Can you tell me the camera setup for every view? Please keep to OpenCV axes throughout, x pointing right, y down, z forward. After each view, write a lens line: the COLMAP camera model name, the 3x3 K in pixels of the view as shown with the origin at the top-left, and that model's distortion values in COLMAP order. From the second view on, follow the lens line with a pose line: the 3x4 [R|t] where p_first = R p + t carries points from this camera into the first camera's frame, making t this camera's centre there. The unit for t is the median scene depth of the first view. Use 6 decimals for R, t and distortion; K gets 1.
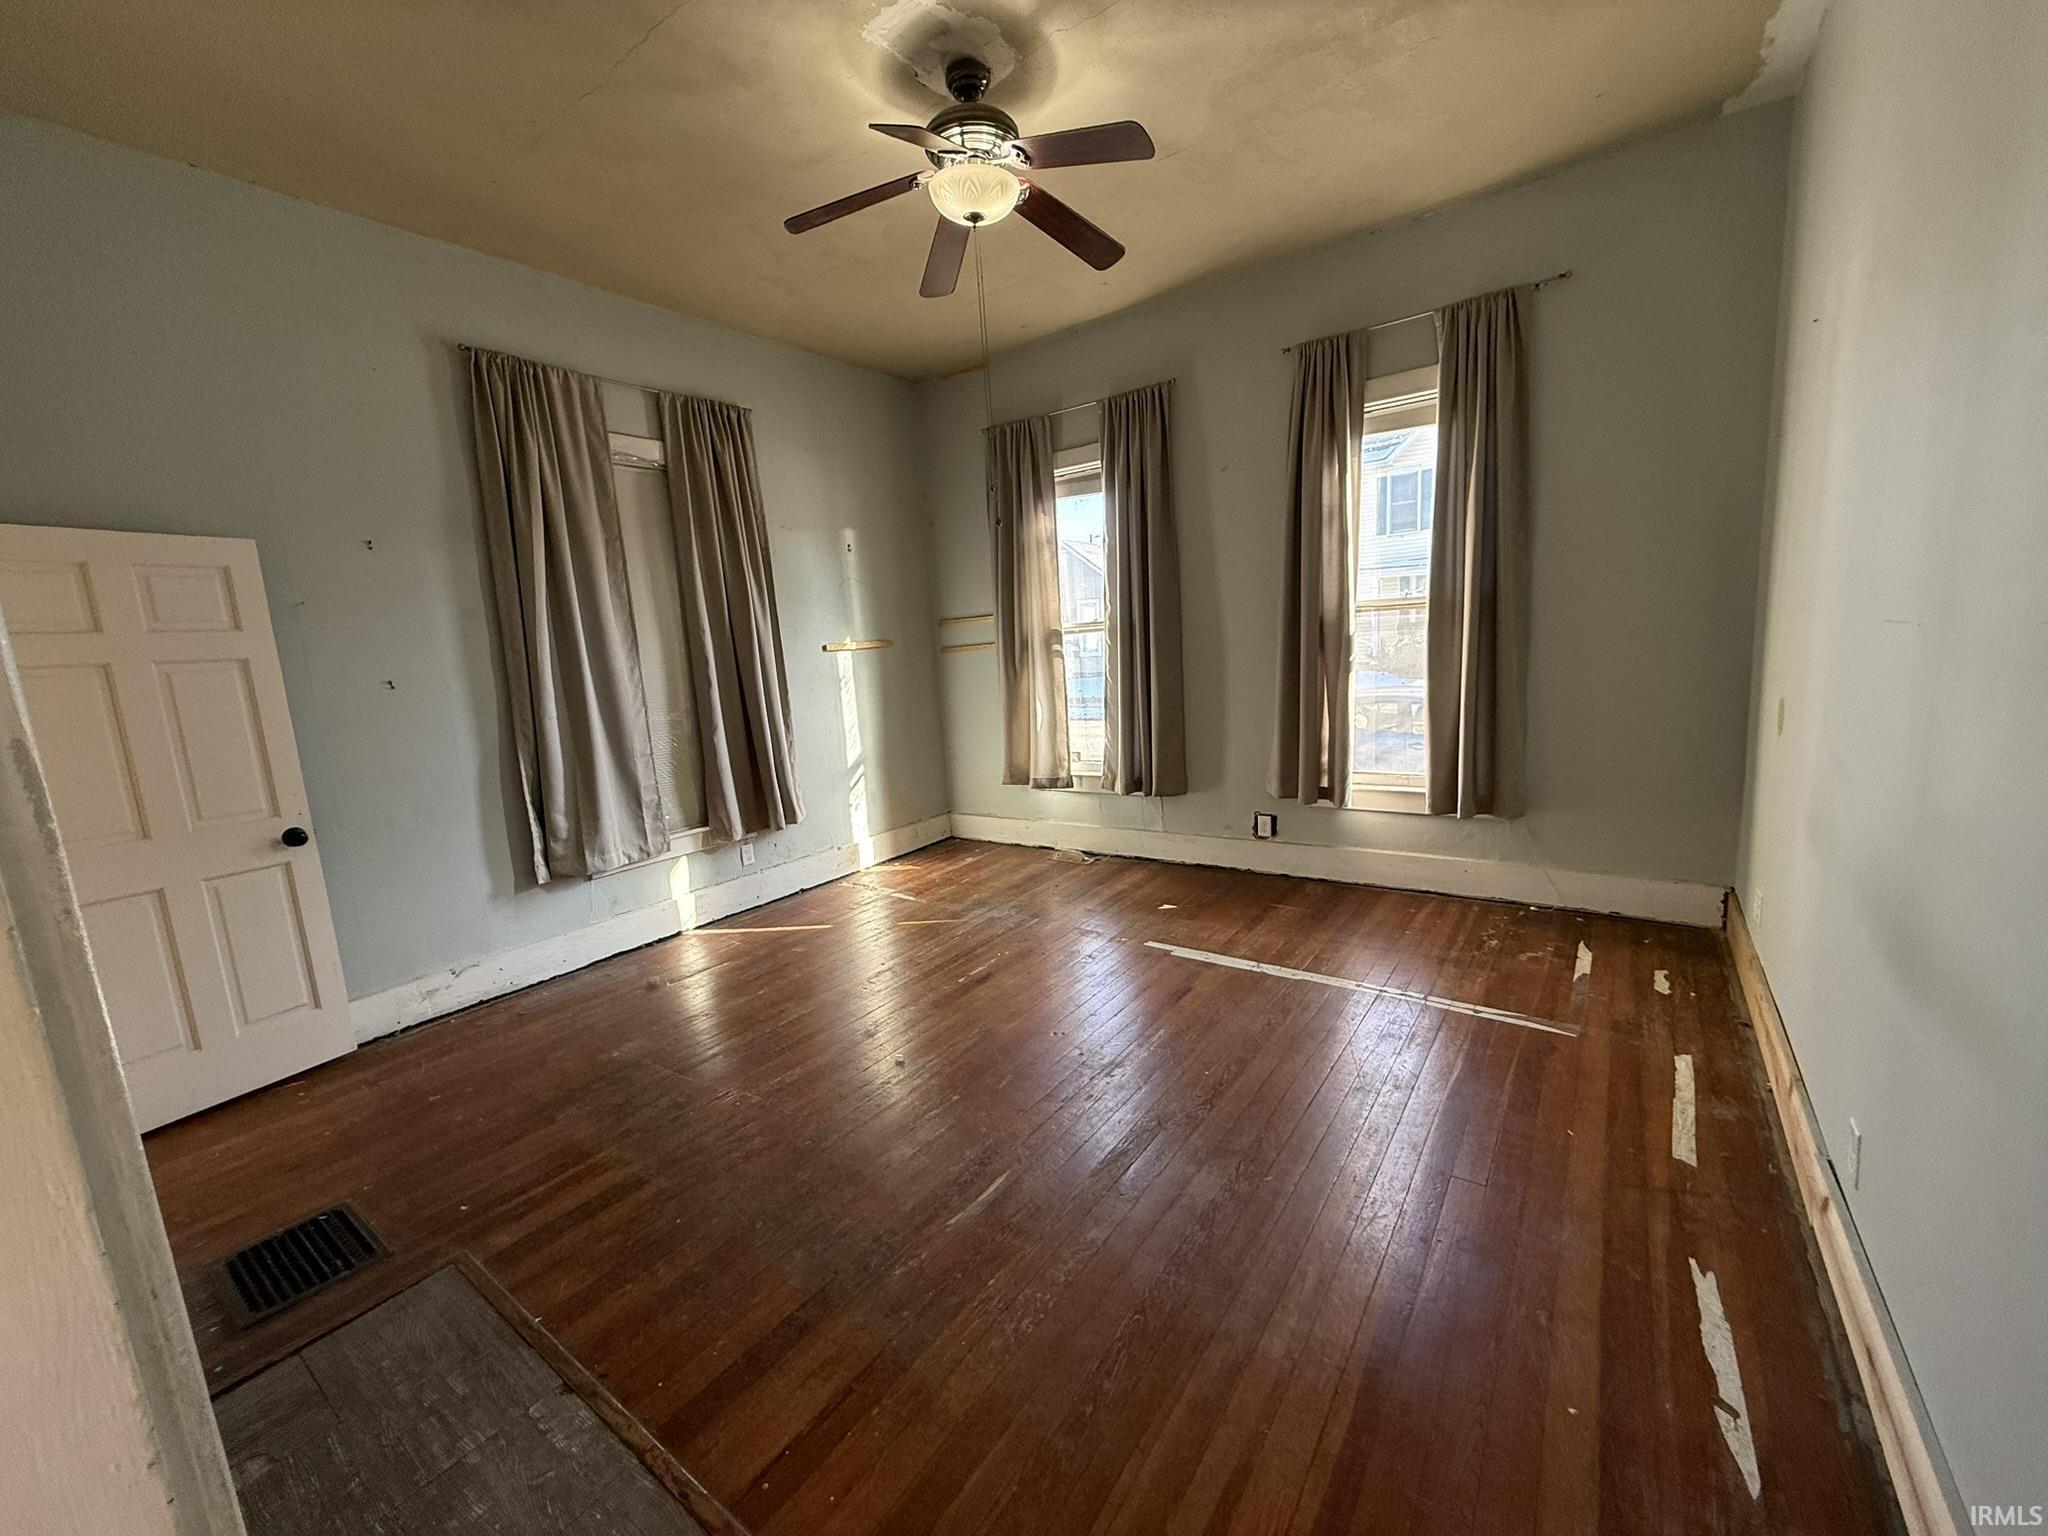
lens RADIAL K [[811.0, 0, 1021.6], [0, 811.0, 774.6], [0, 0, 1]] dist [0.000693, -0.000347]
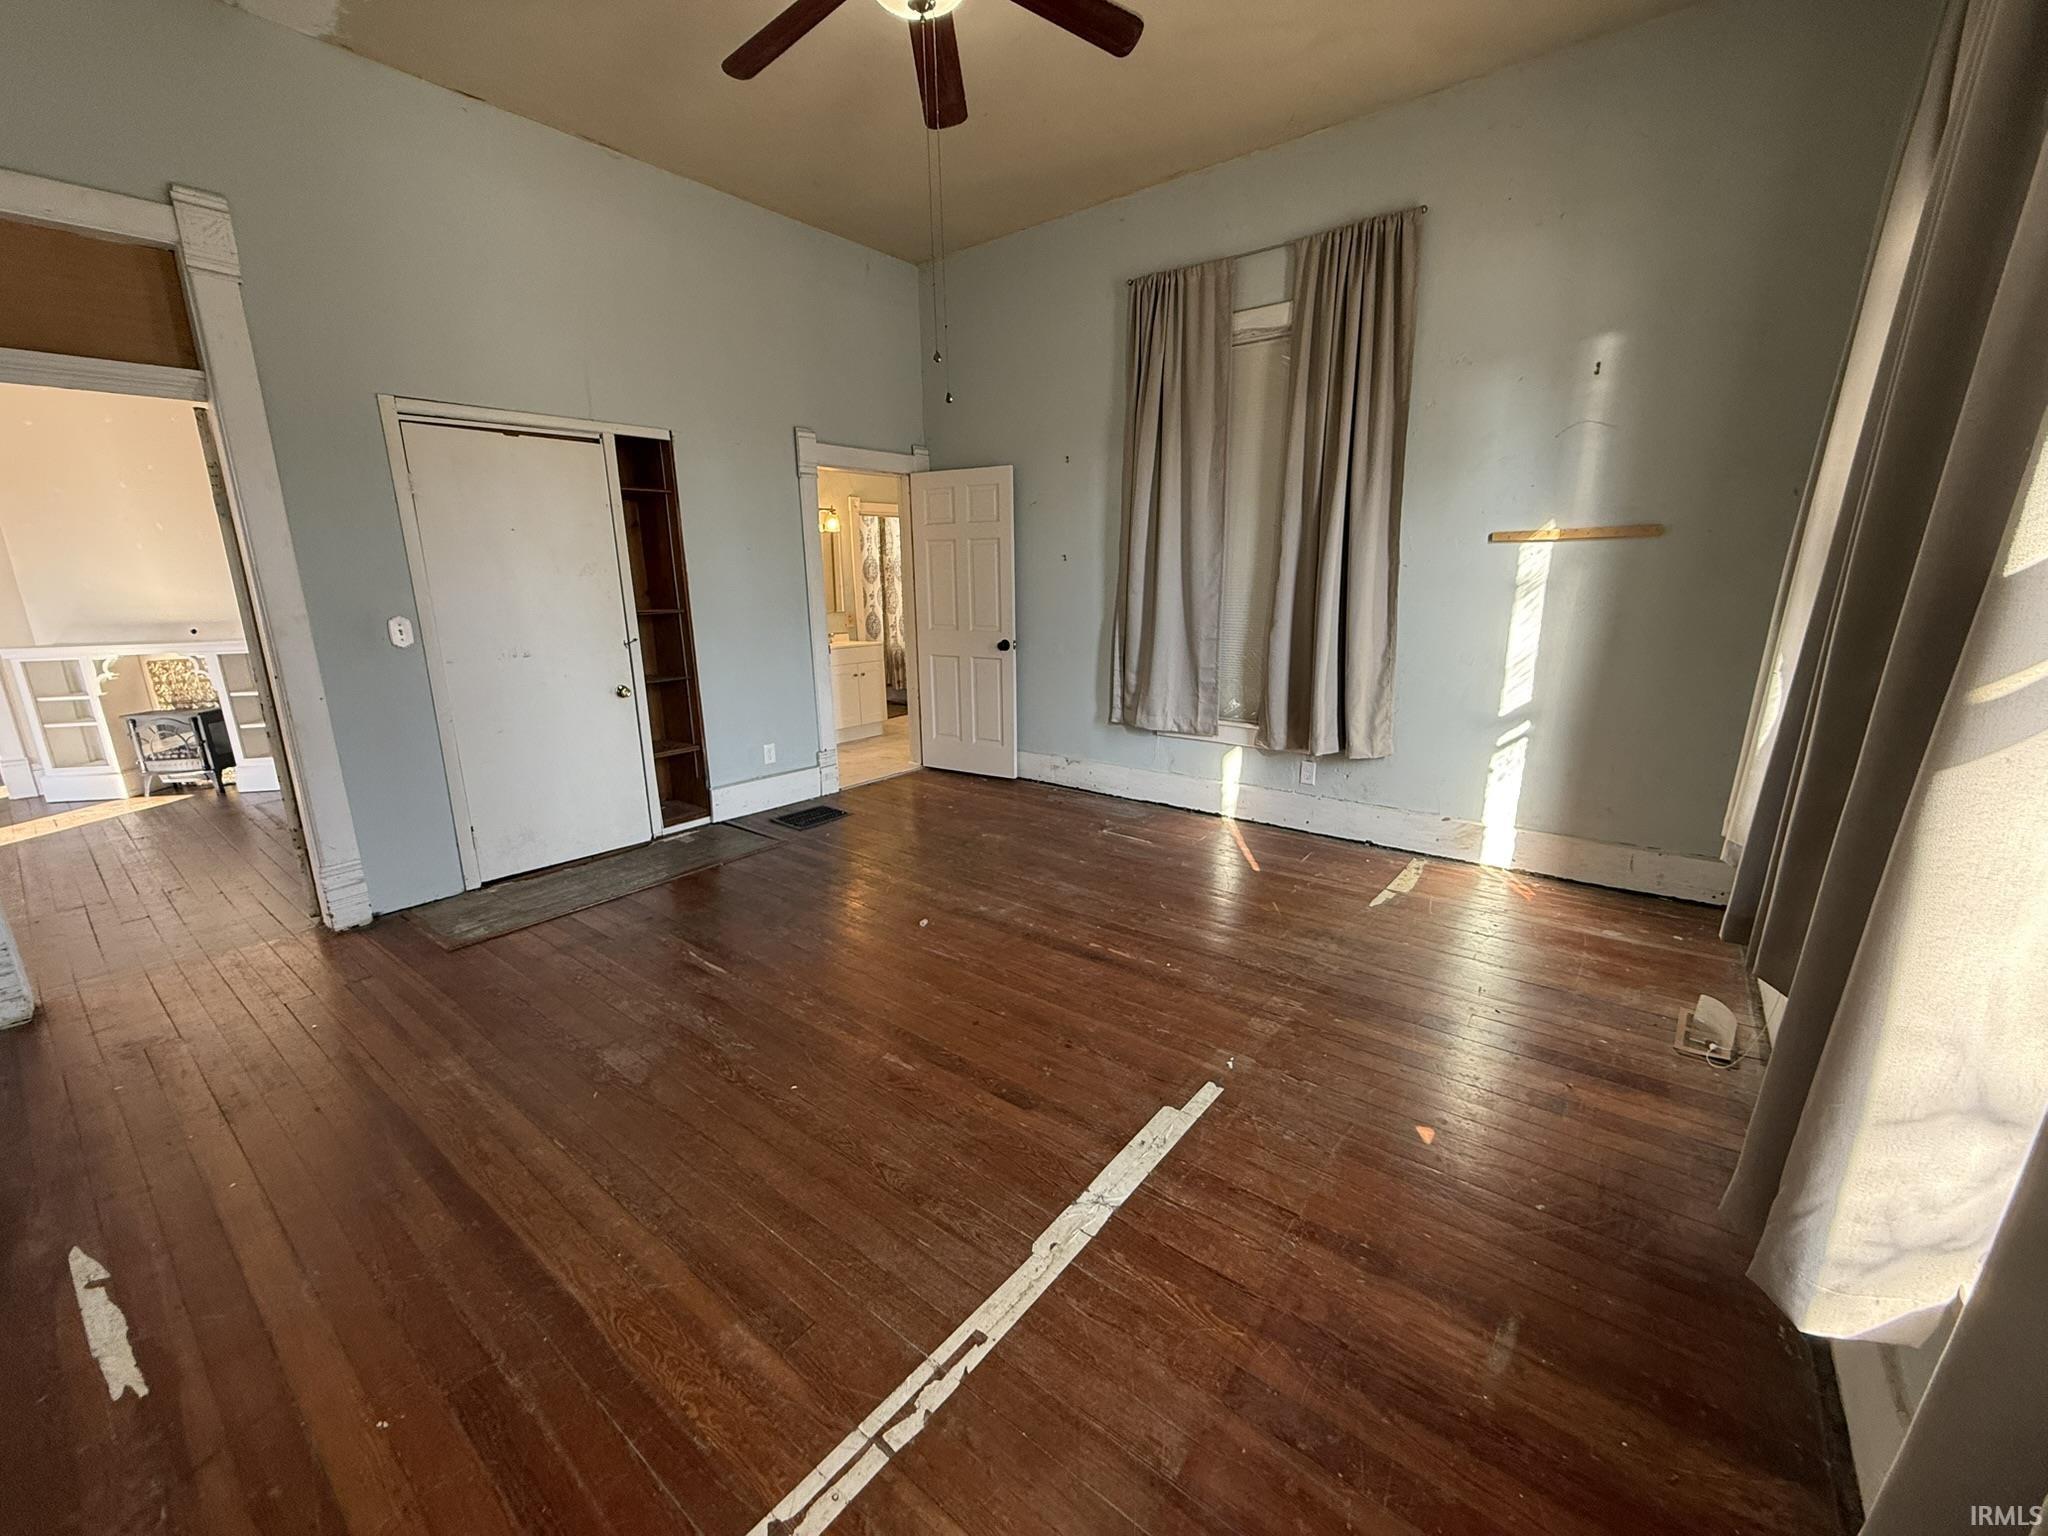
lens RADIAL K [[811.0, 0, 1018.6], [0, 811.0, 774.7], [0, 0, 1]] dist [0.000693, -0.000347]
pose [[-0.035729, 0.310076, -0.950040, 0.607040], [-0.146972, 0.938680, 0.311895, -0.152245], [0.988495, 0.150773, 0.012034, 0.777328]]
